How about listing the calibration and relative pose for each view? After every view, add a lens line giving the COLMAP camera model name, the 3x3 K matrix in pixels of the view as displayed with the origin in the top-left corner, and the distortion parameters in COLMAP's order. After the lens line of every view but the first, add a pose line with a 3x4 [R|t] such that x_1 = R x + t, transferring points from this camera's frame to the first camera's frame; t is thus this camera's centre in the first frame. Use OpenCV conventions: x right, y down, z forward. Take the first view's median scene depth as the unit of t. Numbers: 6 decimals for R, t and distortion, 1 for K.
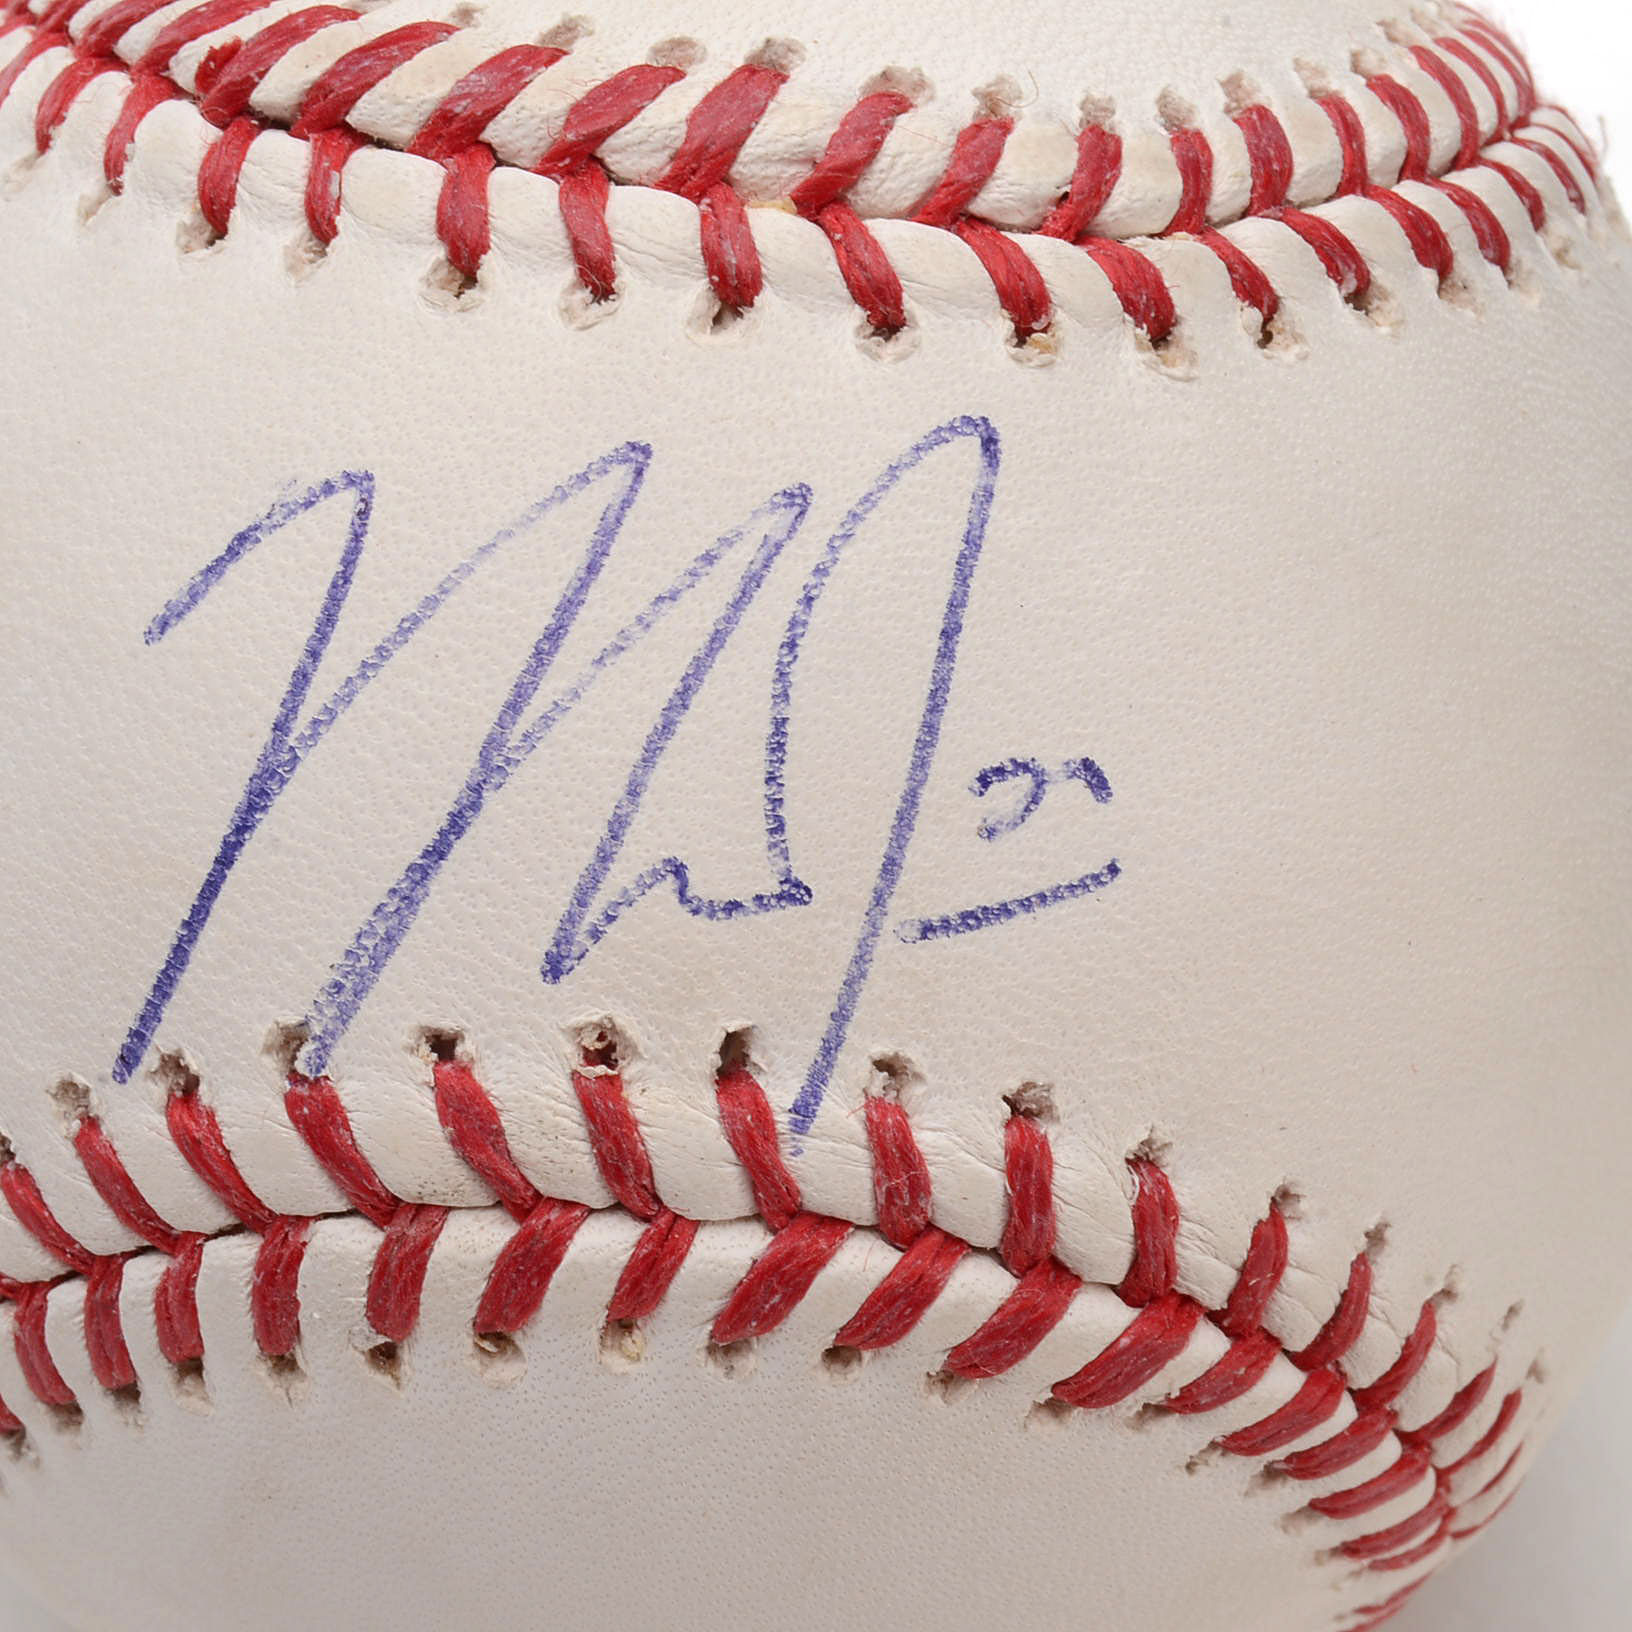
lens RADIAL K [[4832.0, 0, 813.1], [0, 4832.0, 819.2], [0, 0, 1]] dist [-0.120760, 0.000000]
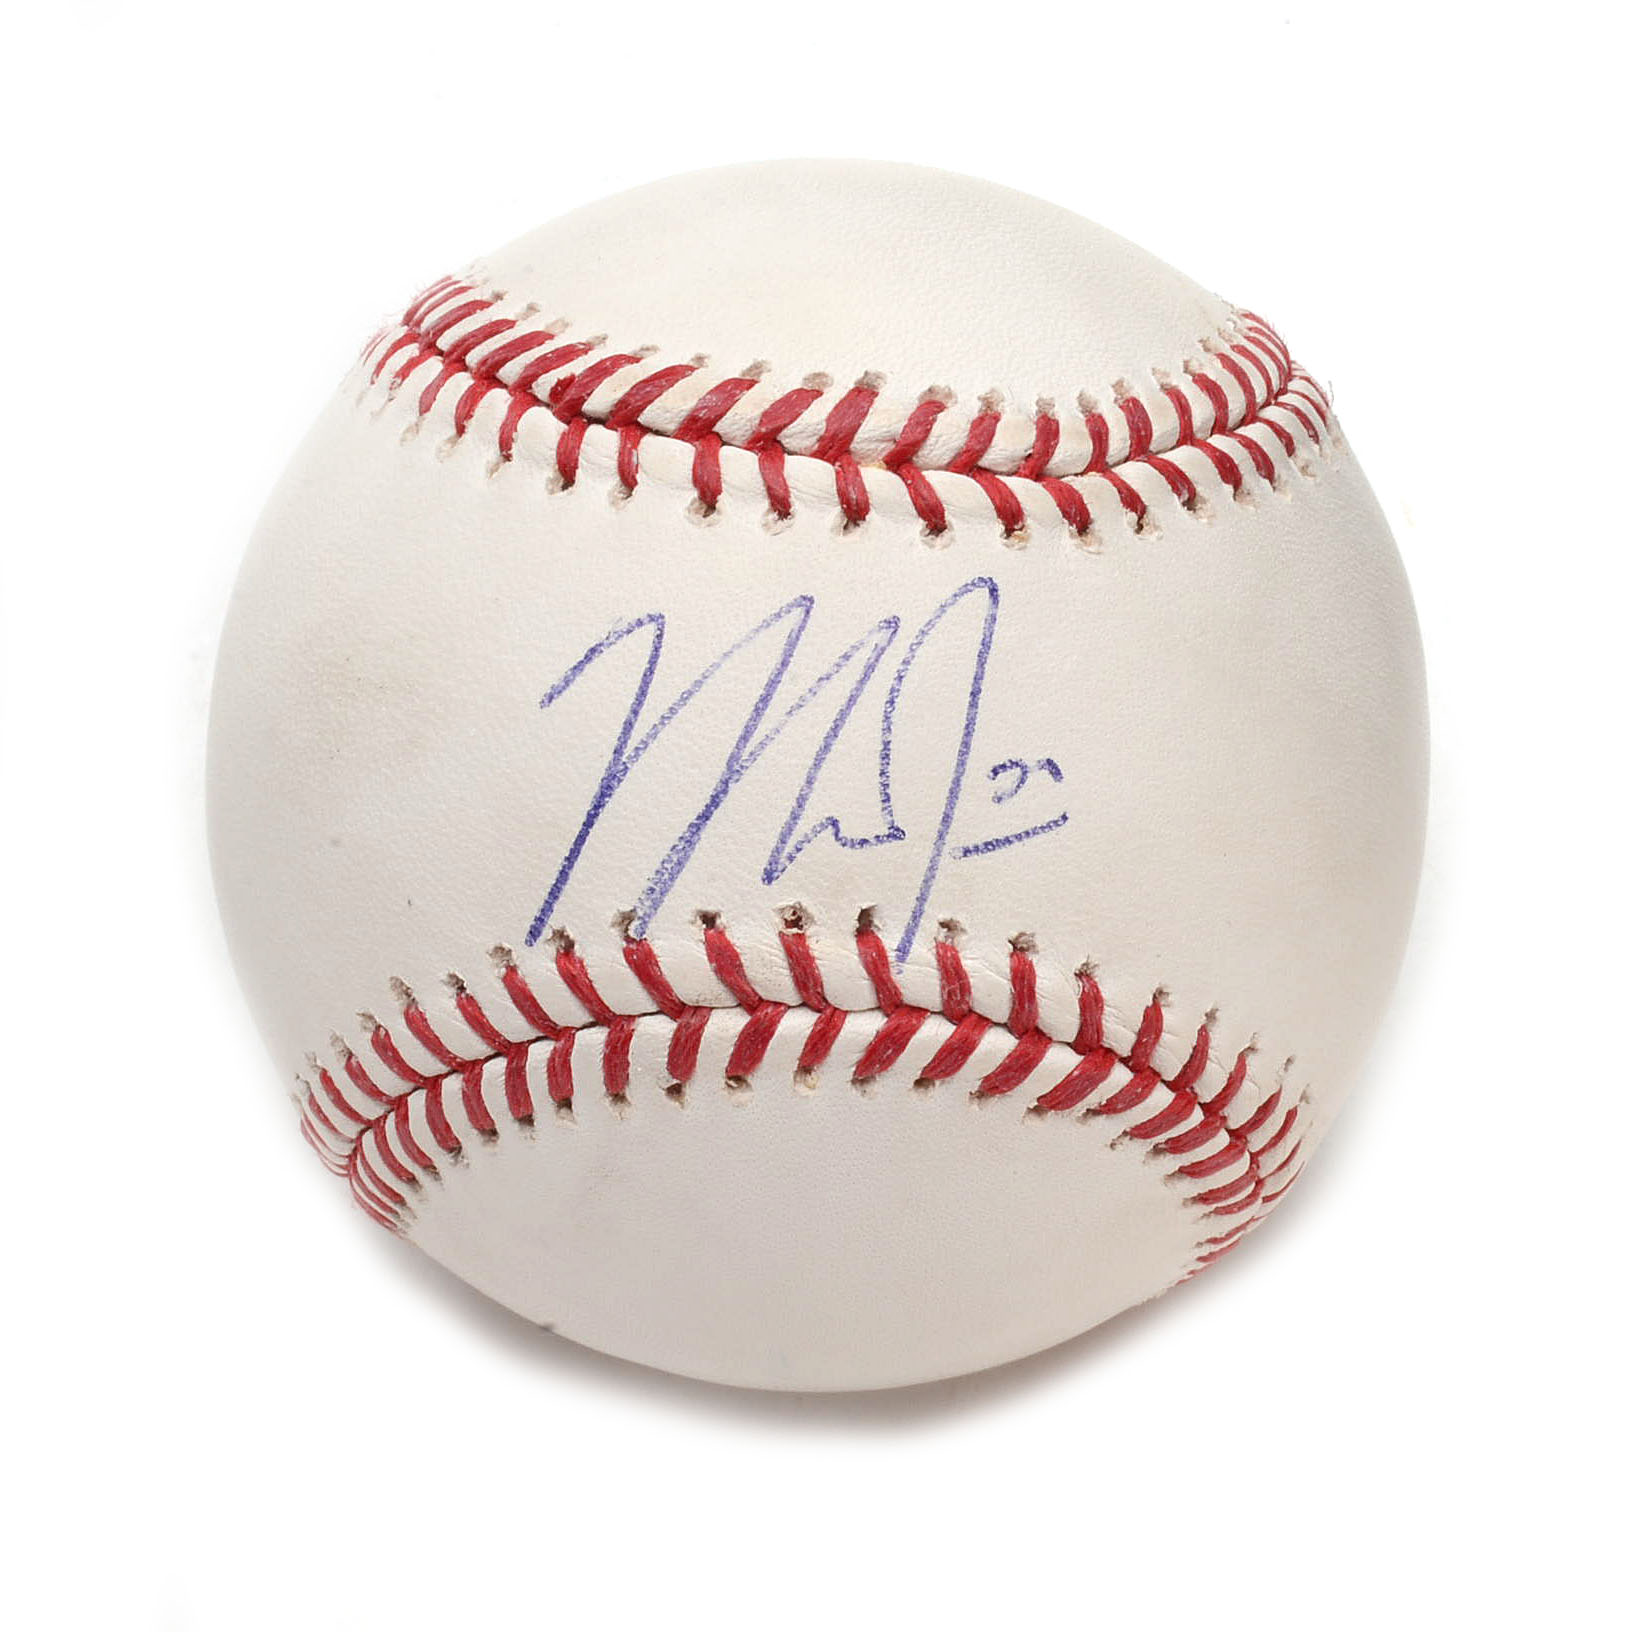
lens RADIAL K [[4832.0, 0, 818.0], [0, 4832.0, 813.8], [0, 0, 1]] dist [-0.120760, 0.000000]
pose [[0.999429, -0.023015, 0.024727, -0.078652], [0.023003, 0.999735, 0.000801, 0.005171], [-0.024739, -0.000232, 0.999694, -0.858664]]
